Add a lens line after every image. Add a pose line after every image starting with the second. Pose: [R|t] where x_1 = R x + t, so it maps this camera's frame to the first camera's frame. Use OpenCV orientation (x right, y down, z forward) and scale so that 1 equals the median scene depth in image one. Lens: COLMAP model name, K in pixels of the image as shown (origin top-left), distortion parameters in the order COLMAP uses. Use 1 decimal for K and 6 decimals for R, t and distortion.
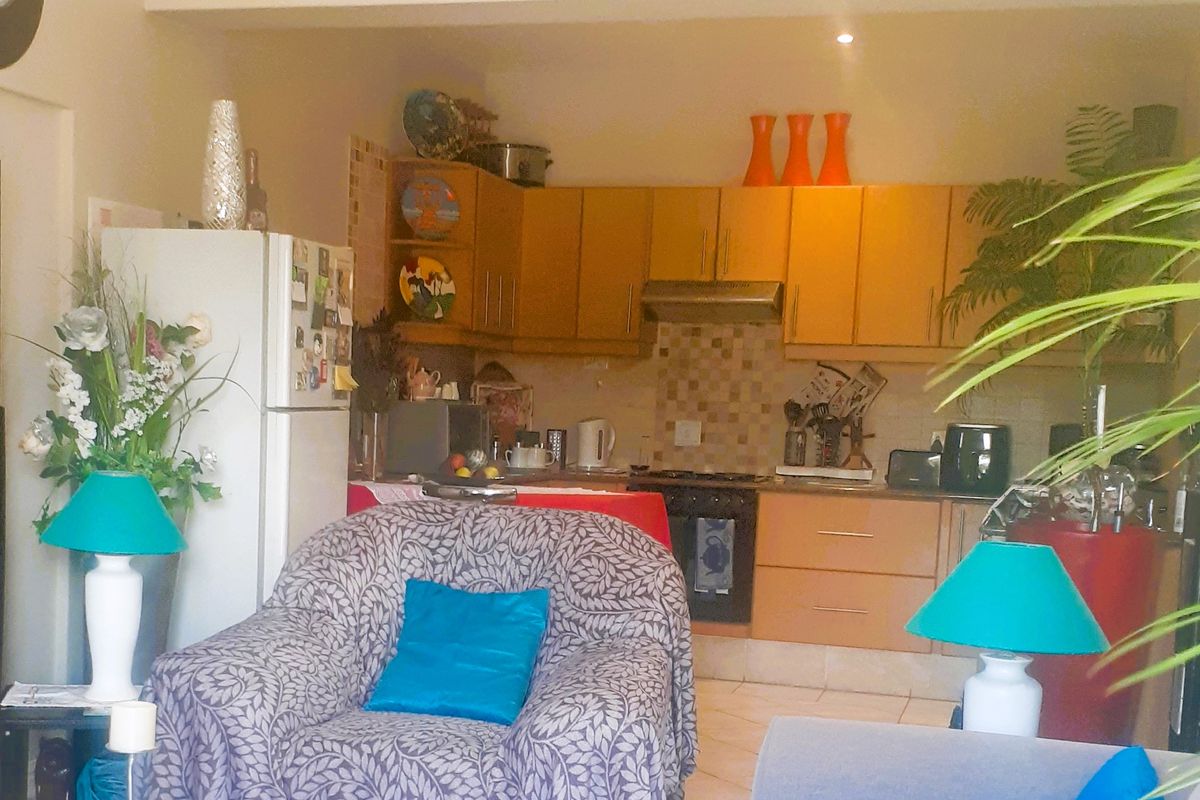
lens RADIAL K [[1314.5, 0, 600.1], [0, 1314.5, 298.4], [0, 0, 1]] dist [0.125816, -0.311780]
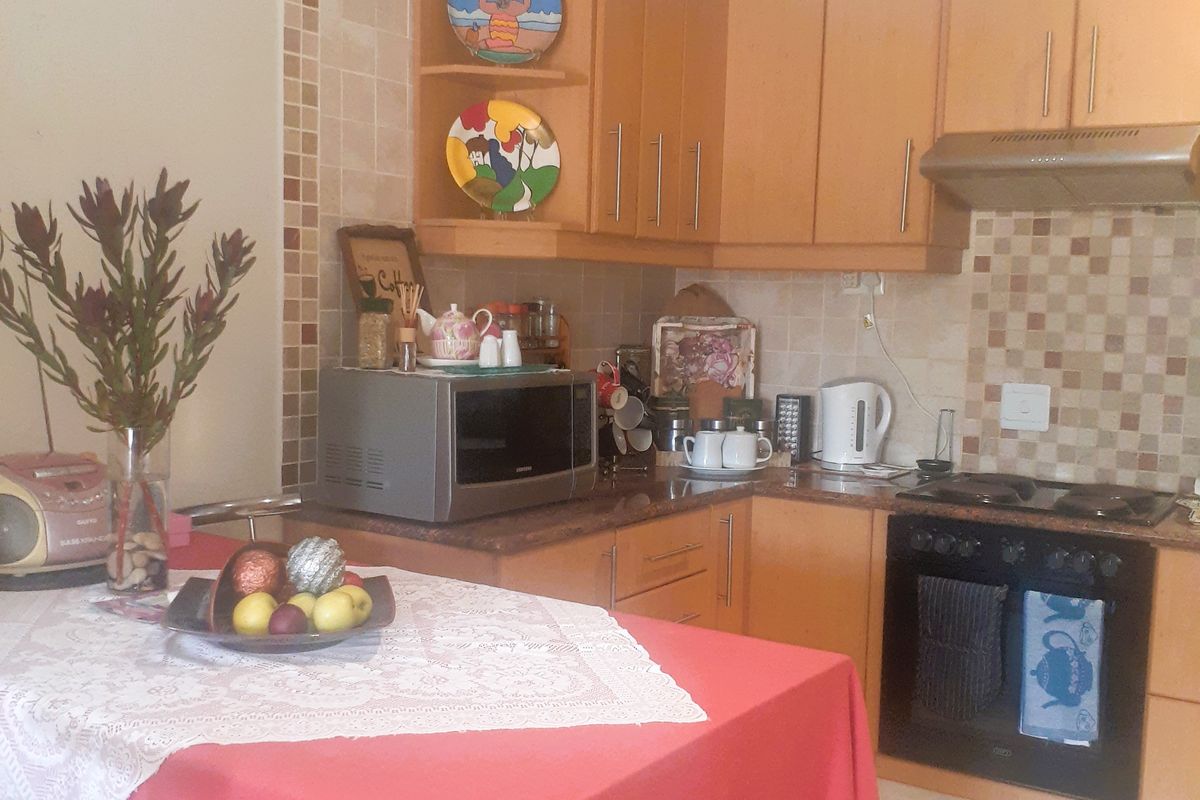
lens RADIAL K [[1314.5, 0, 600.1], [0, 1314.5, 298.4], [0, 0, 1]] dist [0.125816, -0.311780]
pose [[0.958144, -0.007677, -0.286182, 0.057604], [0.027261, 0.997545, 0.064511, 0.014908], [0.284985, -0.069612, 0.956001, 0.425094]]
